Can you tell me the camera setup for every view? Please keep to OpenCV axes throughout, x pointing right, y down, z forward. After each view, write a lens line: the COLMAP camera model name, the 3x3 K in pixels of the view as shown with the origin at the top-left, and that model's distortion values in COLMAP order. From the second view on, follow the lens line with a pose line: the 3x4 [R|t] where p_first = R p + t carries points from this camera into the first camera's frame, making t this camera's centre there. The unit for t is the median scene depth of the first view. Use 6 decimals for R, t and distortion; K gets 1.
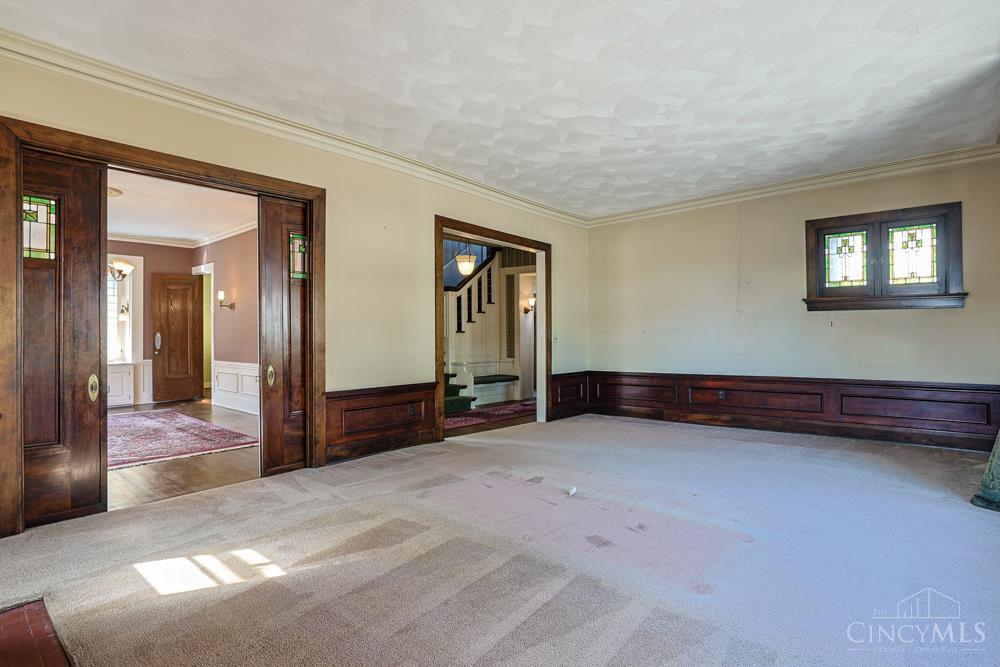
lens RADIAL K [[510.8, 0, 497.2], [0, 510.8, 333.2], [0, 0, 1]] dist [-0.049926, 0.022435]
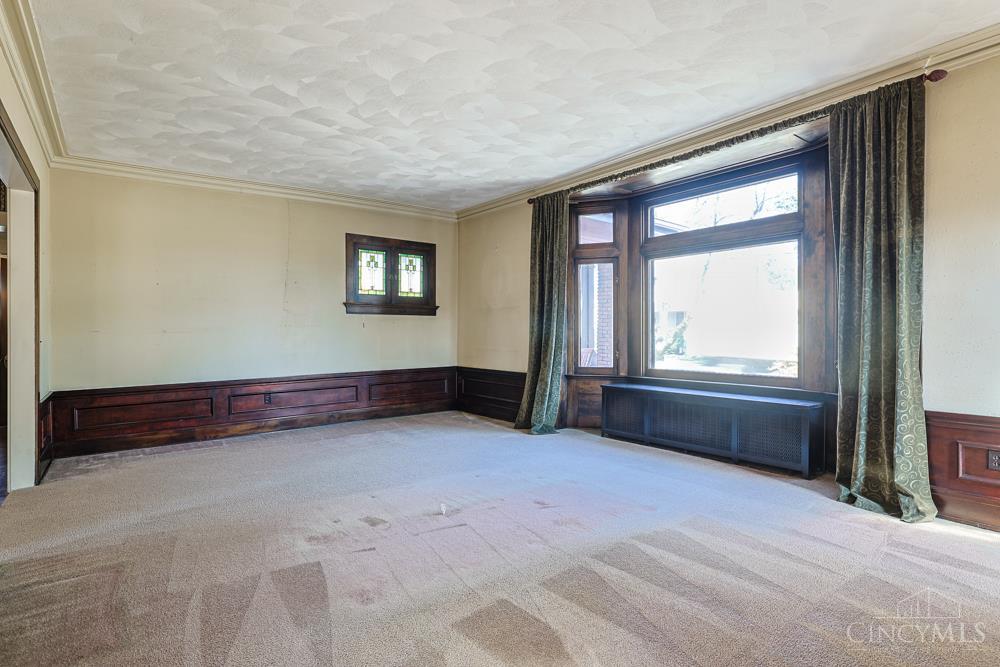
lens RADIAL K [[510.8, 0, 497.2], [0, 510.8, 333.2], [0, 0, 1]] dist [-0.049926, 0.022435]
pose [[0.193084, 0.000991, 0.981182, -0.520448], [-0.001282, 0.999999, -0.000757, 0.000597], [-0.981181, -0.001111, 0.193085, 0.534044]]
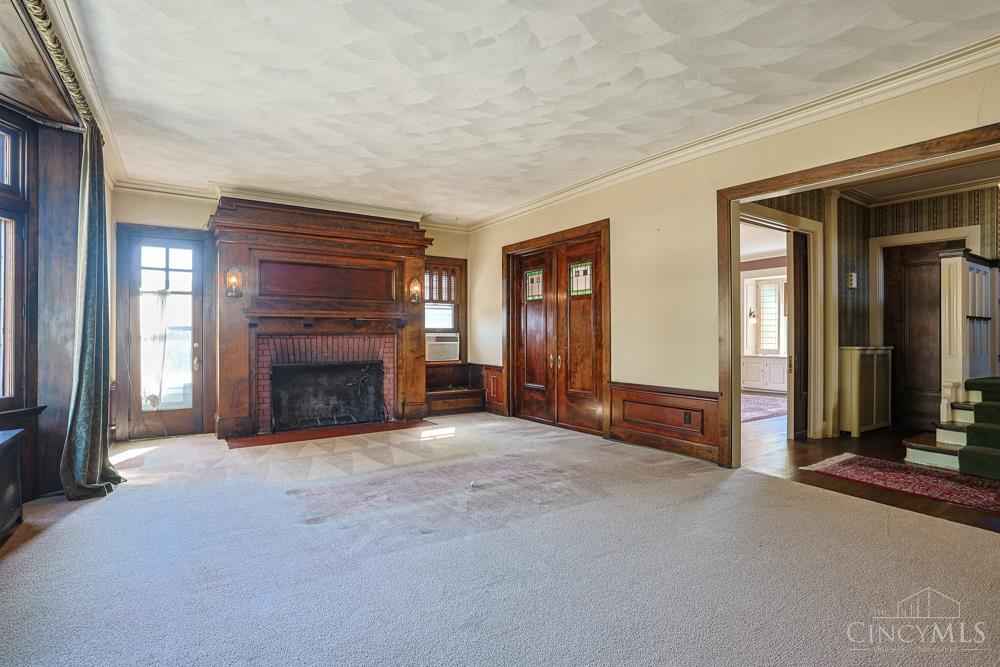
lens RADIAL K [[491.4, 0, 500.0], [0, 491.4, 333.5], [0, 0, 1]] dist [-0.042023, 0.021120]
pose [[-0.255078, 0.004274, -0.966911, 0.828951], [0.007967, 0.999966, 0.002319, -0.004818], [0.966888, -0.007112, -0.255103, 0.967704]]
